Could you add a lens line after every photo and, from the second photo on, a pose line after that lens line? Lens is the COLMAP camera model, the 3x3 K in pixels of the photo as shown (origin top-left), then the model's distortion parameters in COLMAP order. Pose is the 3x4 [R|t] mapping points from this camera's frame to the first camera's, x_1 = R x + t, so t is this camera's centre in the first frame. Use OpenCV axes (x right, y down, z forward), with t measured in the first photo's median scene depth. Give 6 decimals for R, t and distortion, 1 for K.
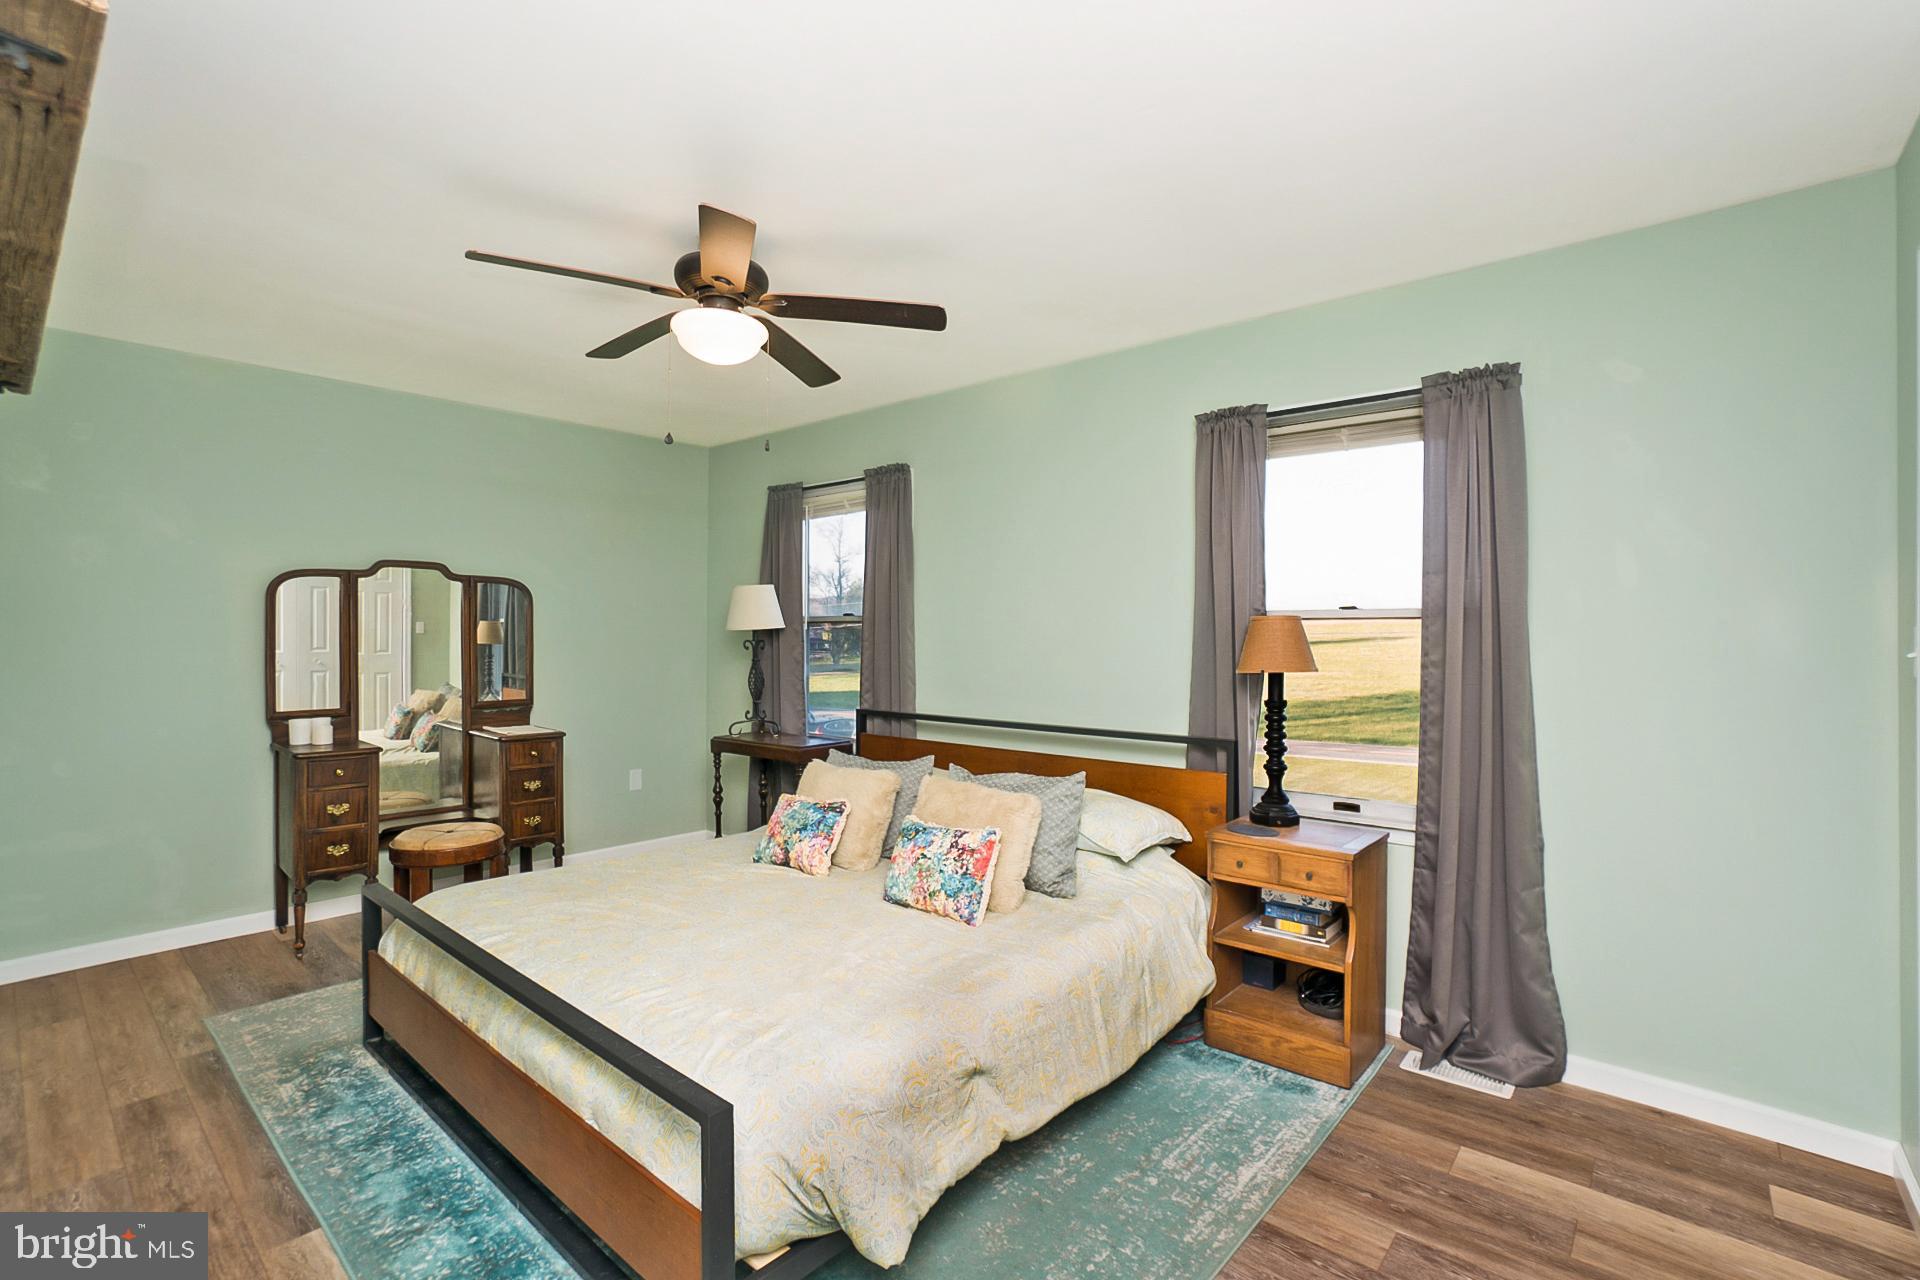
lens RADIAL K [[847.5, 0, 957.7], [0, 847.5, 630.7], [0, 0, 1]] dist [-0.067288, 0.025300]
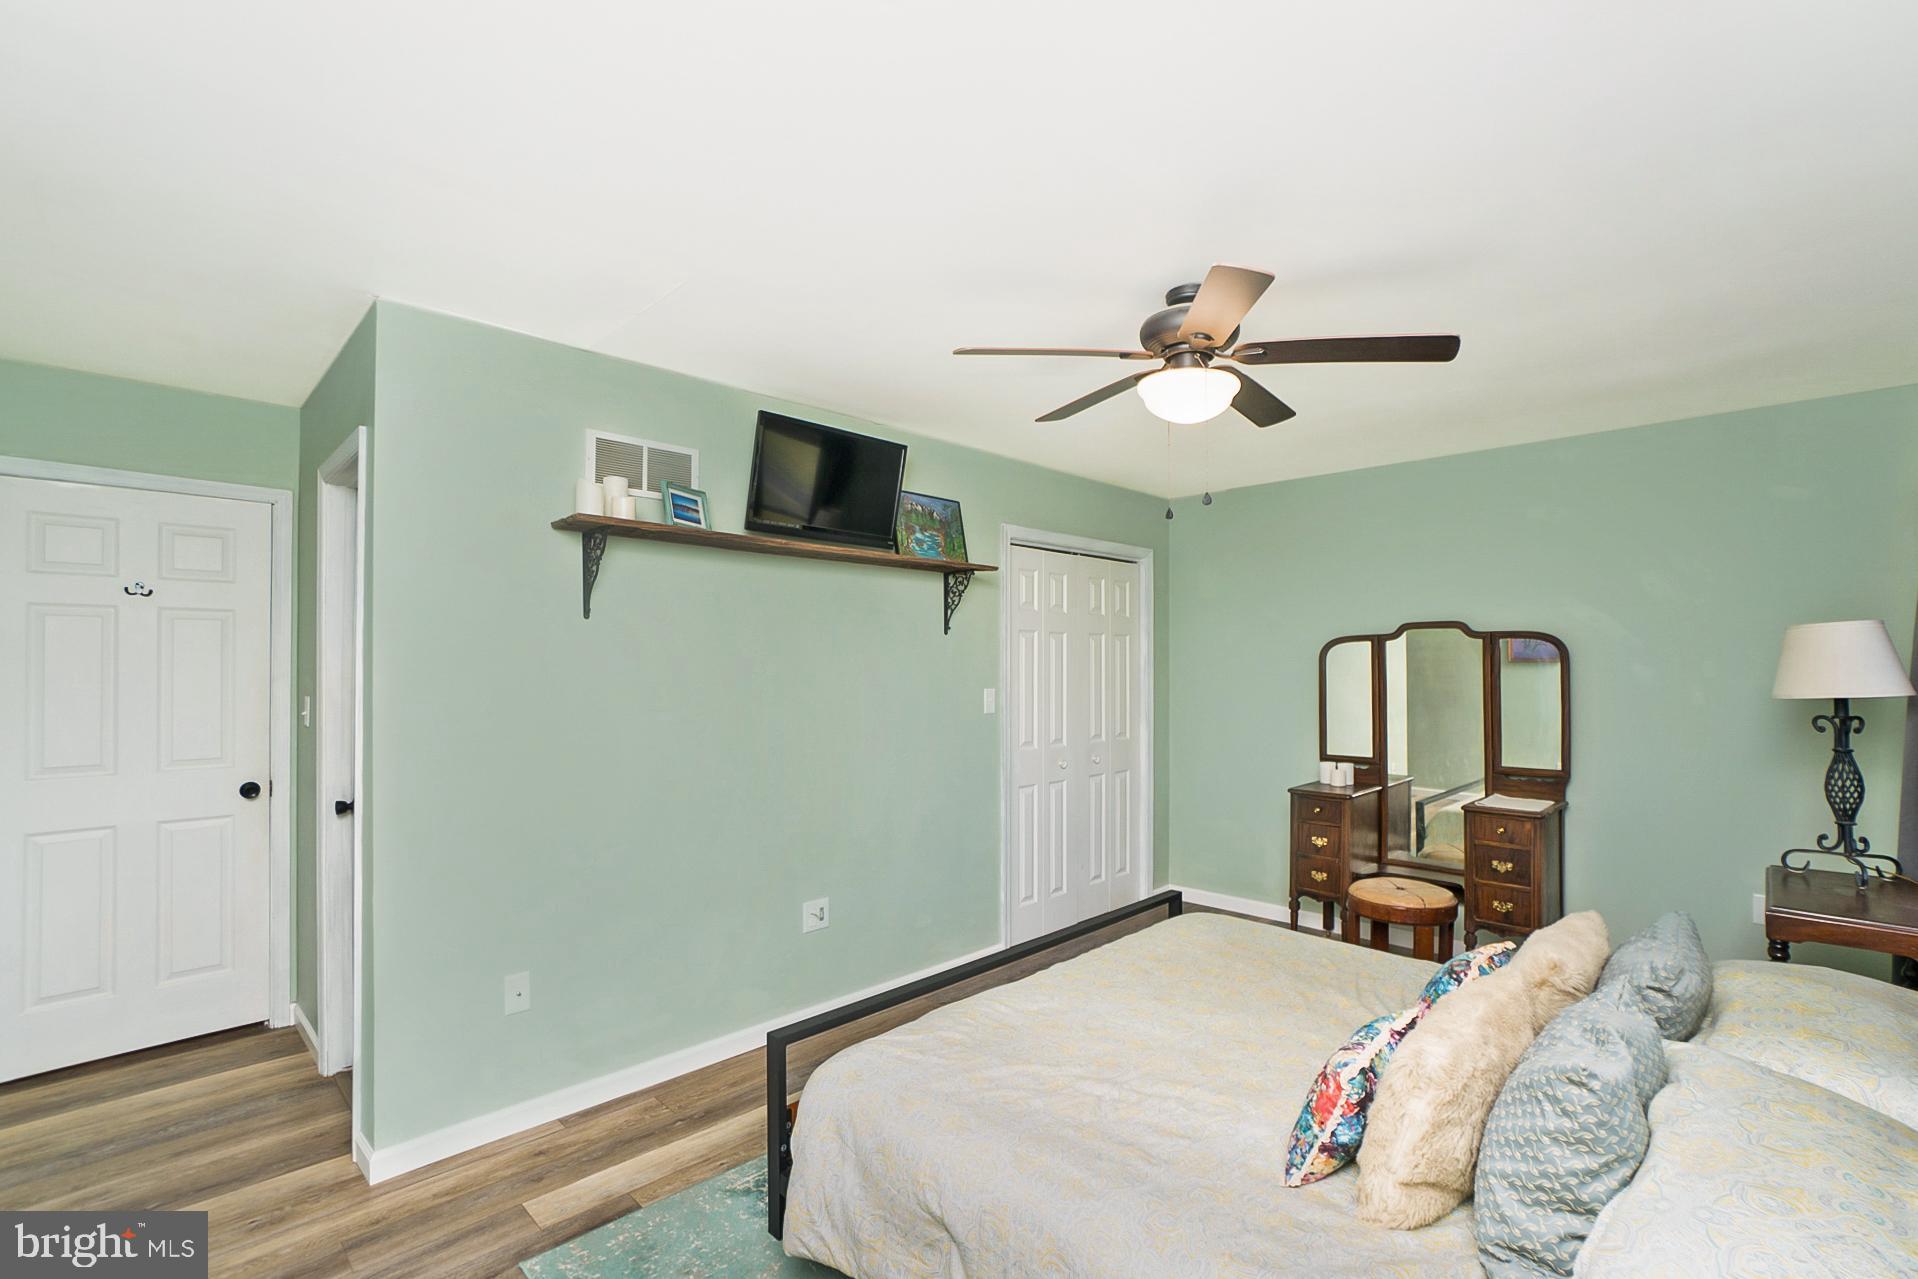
lens RADIAL K [[837.5, 0, 946.9], [0, 837.5, 631.9], [0, 0, 1]] dist [-0.107061, 0.036997]
pose [[-0.071666, -0.045329, -0.996398, 0.404015], [-0.002936, 0.998972, -0.045235, -0.024996], [0.997424, -0.000316, -0.071726, 0.485971]]
